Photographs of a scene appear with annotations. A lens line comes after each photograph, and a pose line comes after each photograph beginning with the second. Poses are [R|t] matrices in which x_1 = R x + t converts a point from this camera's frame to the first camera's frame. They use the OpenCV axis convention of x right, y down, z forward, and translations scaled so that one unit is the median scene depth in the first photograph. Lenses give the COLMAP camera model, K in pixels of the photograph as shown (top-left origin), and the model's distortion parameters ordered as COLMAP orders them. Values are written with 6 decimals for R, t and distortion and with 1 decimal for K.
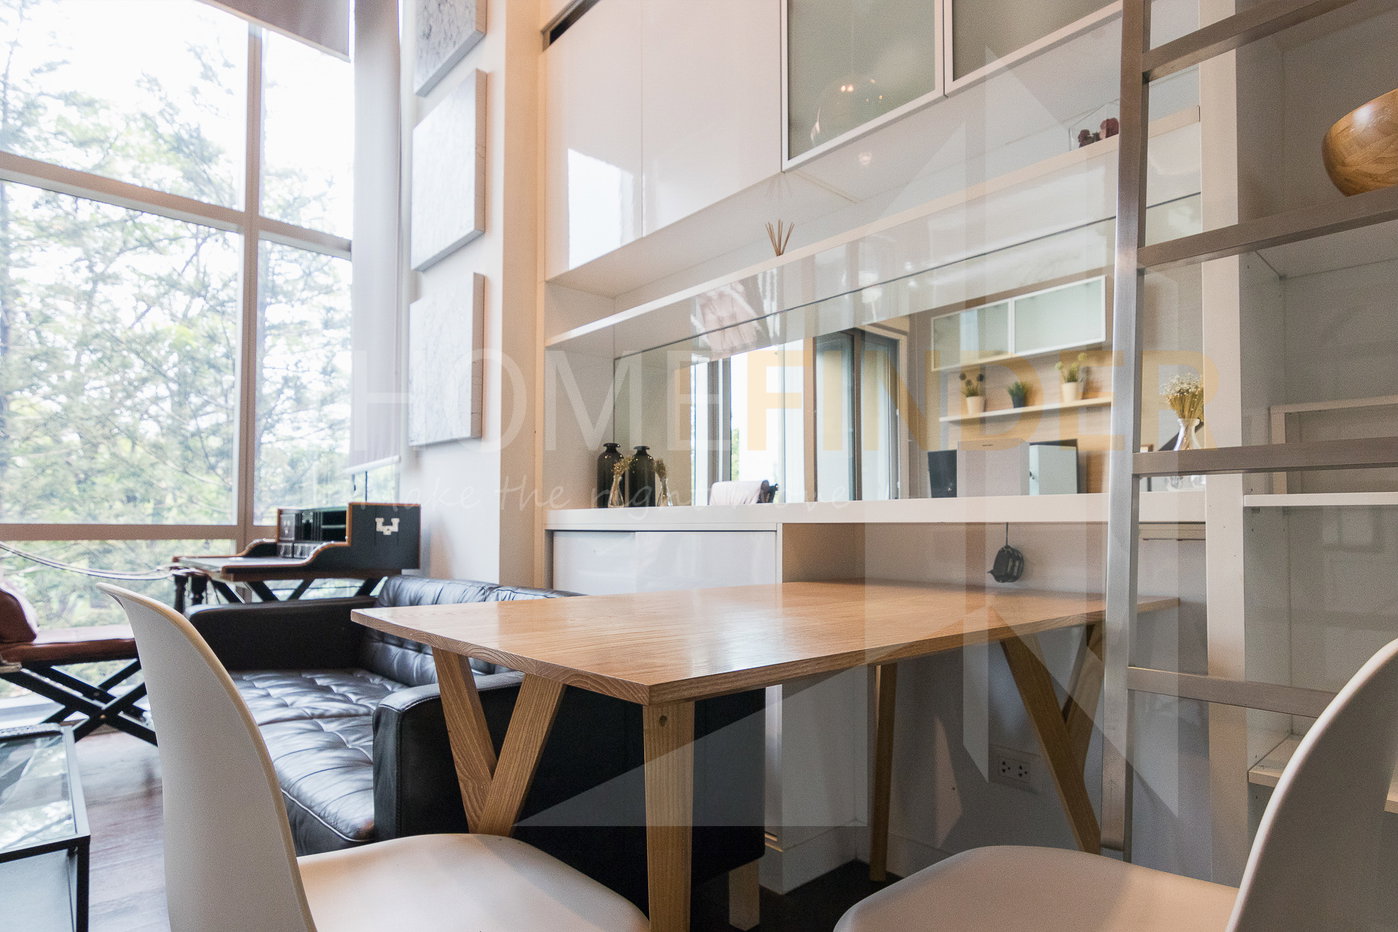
lens RADIAL K [[733.7, 0, 690.8], [0, 733.7, 510.3], [0, 0, 1]] dist [0.000327, 0.000973]
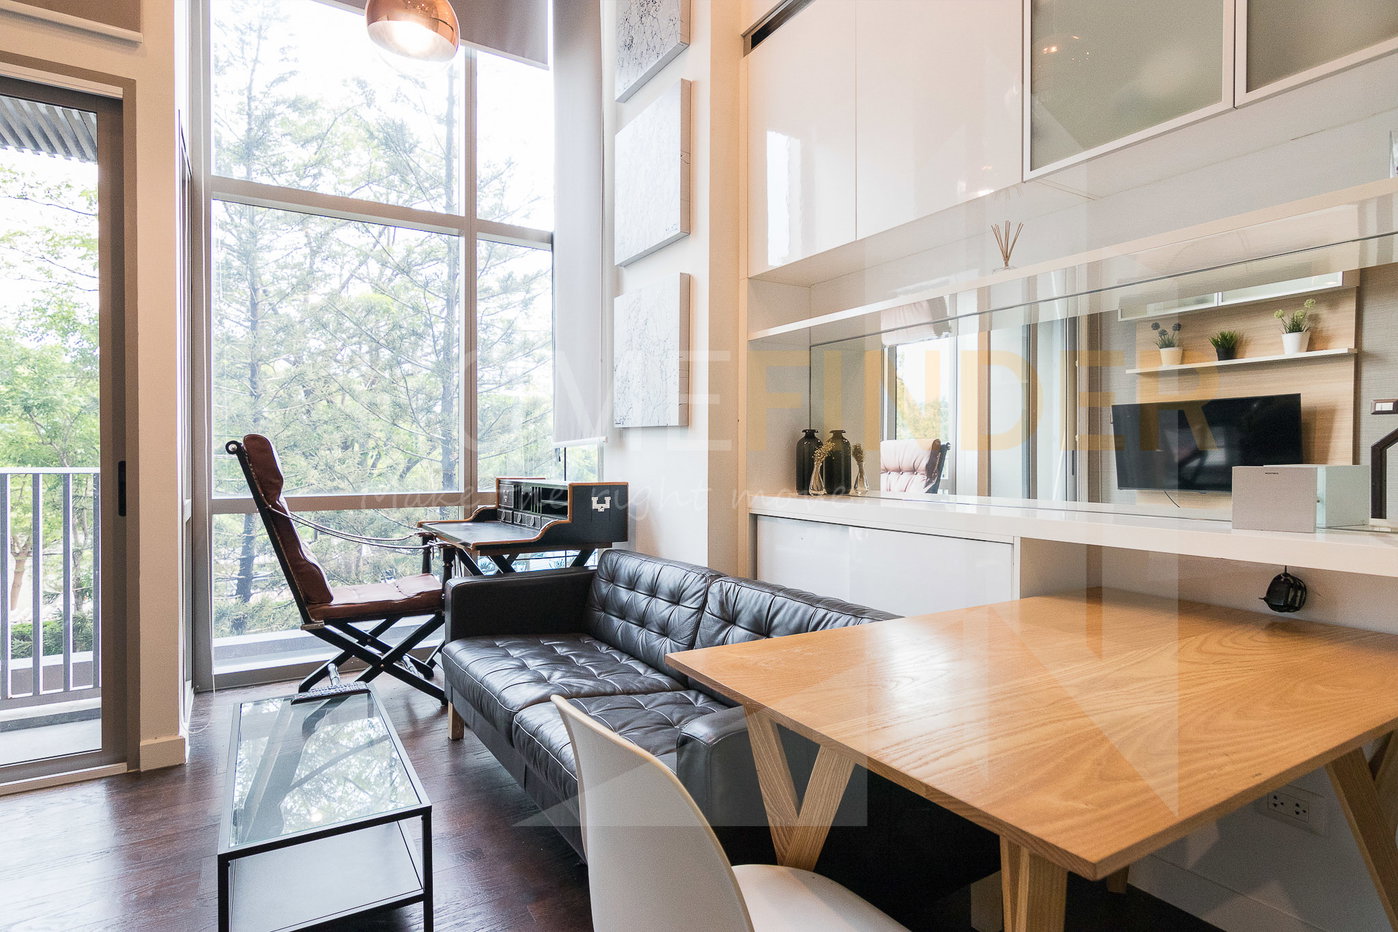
lens RADIAL K [[707.0, 0, 676.3], [0, 707.0, 460.9], [0, 0, 1]] dist [-0.001517, -0.000155]
pose [[0.980353, -0.002318, -0.197236, -0.094112], [0.009133, 0.999392, 0.033650, -0.080344], [0.197038, -0.034790, 0.979778, -0.021577]]
